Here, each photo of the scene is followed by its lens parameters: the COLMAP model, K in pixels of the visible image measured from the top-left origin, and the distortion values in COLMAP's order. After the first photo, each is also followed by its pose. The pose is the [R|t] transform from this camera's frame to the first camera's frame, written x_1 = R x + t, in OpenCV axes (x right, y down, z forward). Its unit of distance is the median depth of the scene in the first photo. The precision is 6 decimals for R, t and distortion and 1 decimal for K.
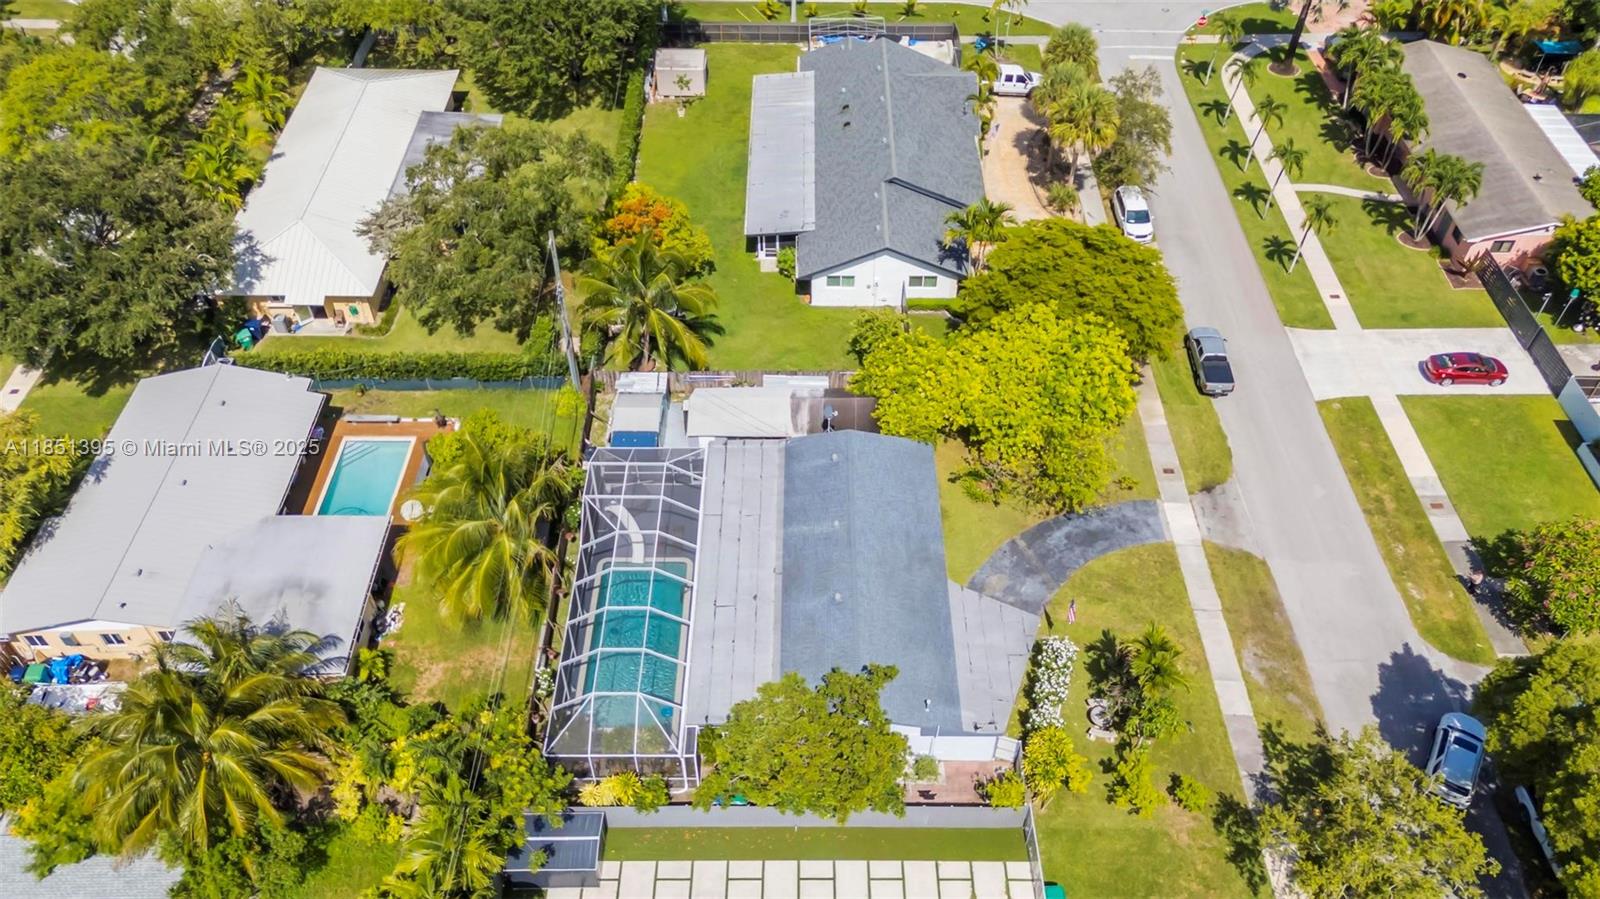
lens RADIAL K [[1169.7, 0, 809.9], [0, 1169.7, 508.0], [0, 0, 1]] dist [0.068236, 0.001703]
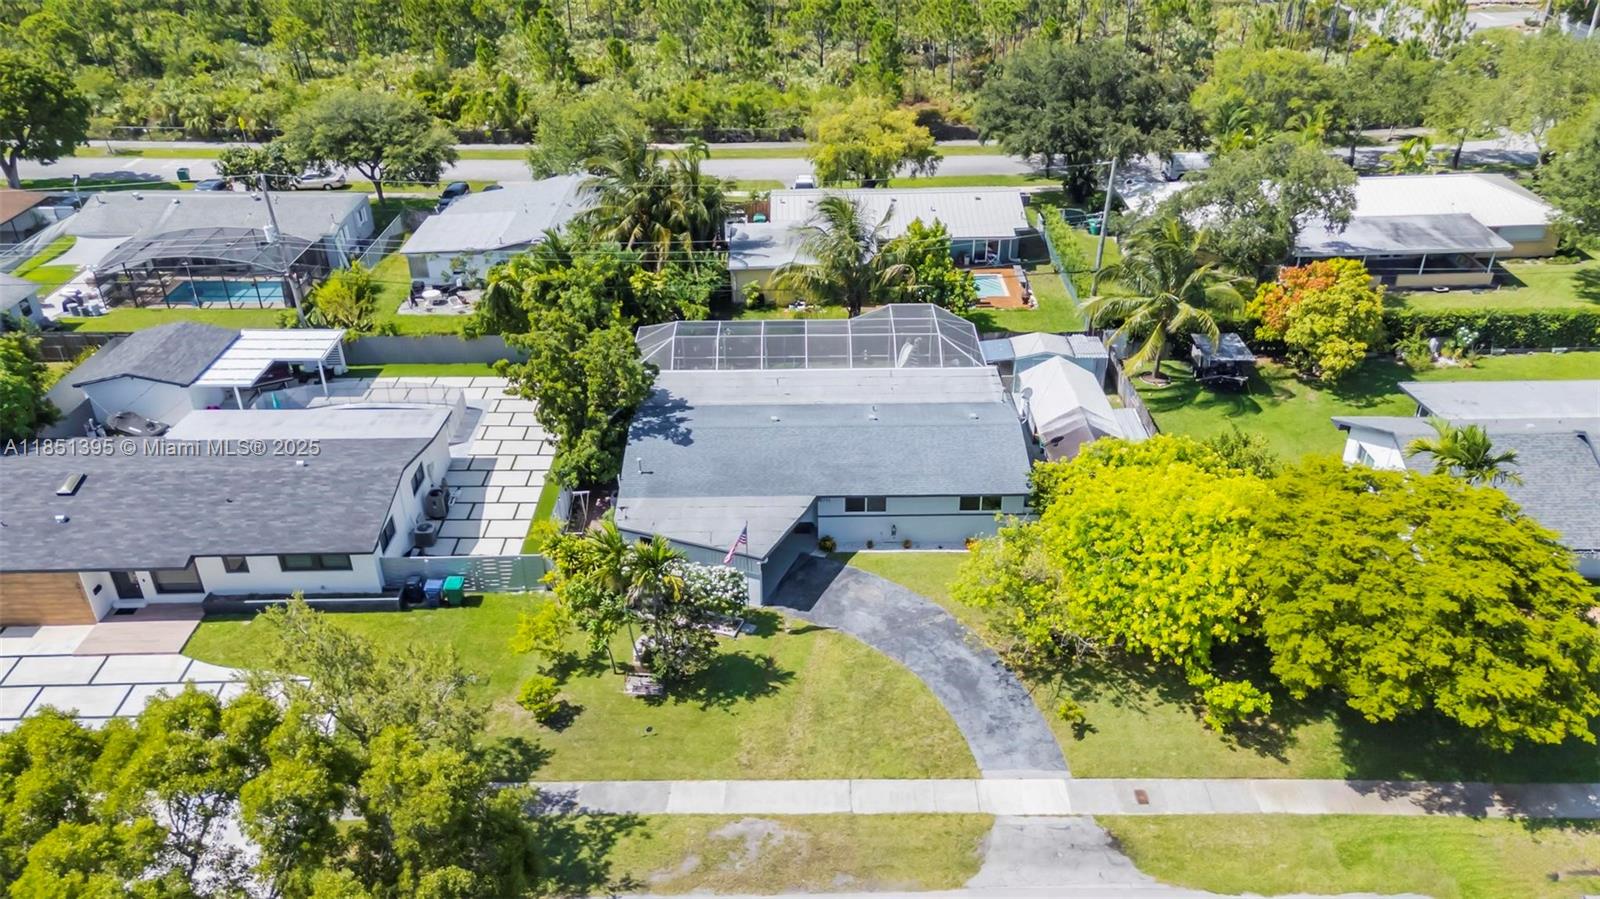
lens RADIAL K [[1225.6, 0, 805.6], [0, 1225.6, 447.7], [0, 0, 1]] dist [0.076007, 0.009313]
pose [[-0.000055, 0.482984, -0.875629, 0.702652], [-0.734594, 0.594101, 0.327743, -0.198044], [0.678507, 0.643250, 0.354764, 0.501658]]
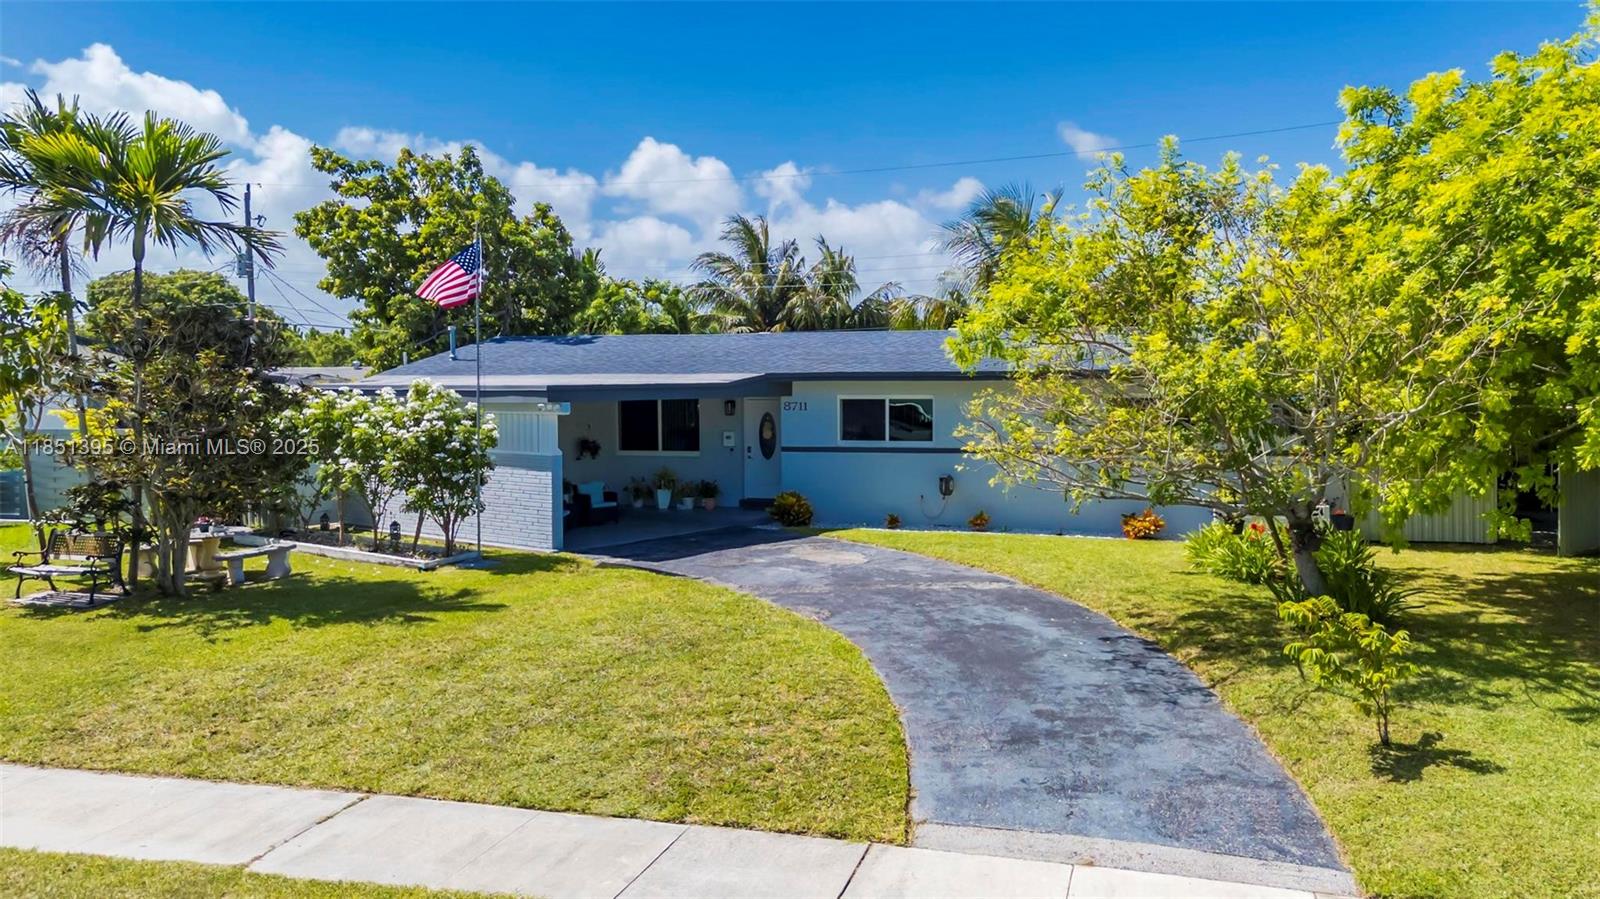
lens RADIAL K [[1204.8, 0, 851.1], [0, 1204.8, 449.6], [0, 0, 1]] dist [0.091994, 0.001472]
pose [[-0.266712, 0.046588, -0.962650, 0.385544], [-0.712781, 0.662757, 0.229558, -0.025957], [0.648697, 0.747384, -0.143558, 0.850993]]
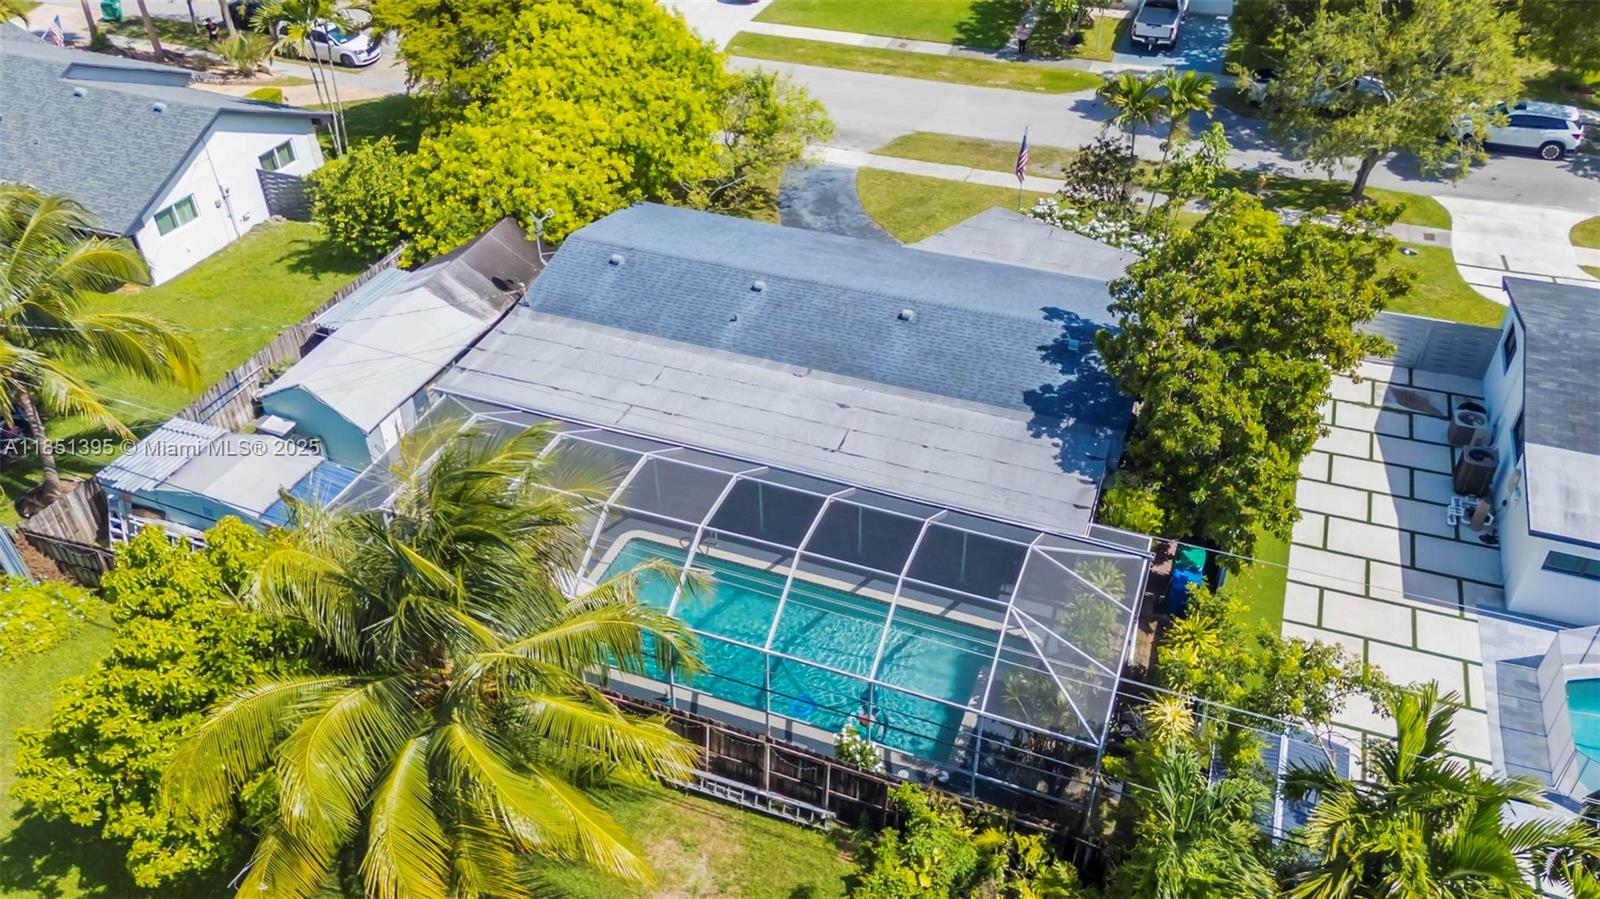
lens RADIAL K [[1203.2, 0, 807.5], [0, 1203.2, 470.4], [0, 0, 1]] dist [0.080050, -0.003521]
pose [[0.352218, -0.588033, 0.728121, -0.373357], [0.696404, 0.684416, 0.215861, -0.028836], [-0.625271, 0.431036, 0.650572, 0.495773]]
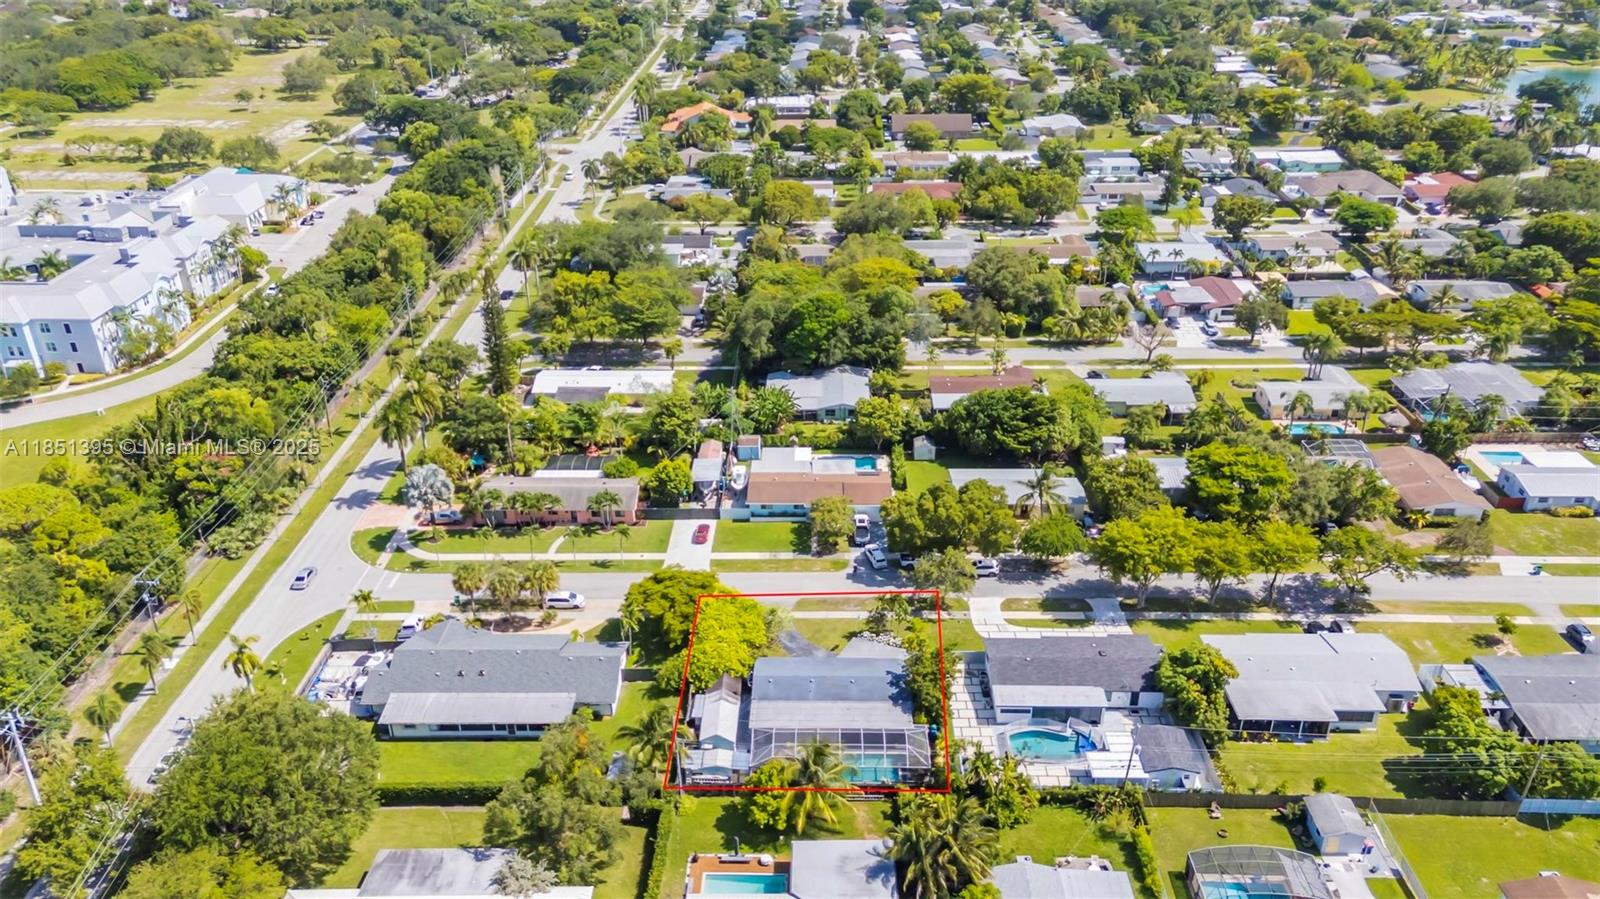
lens RADIAL K [[1162.8, 0, 800.0], [0, 1162.8, 449.5], [0, 0, 1]] dist [0.077176, -0.000934]
pose [[0.017282, -0.467432, 0.883860, -1.414740], [0.744285, 0.596289, 0.300796, -0.761296], [-0.667638, 0.652646, 0.358208, -0.077441]]
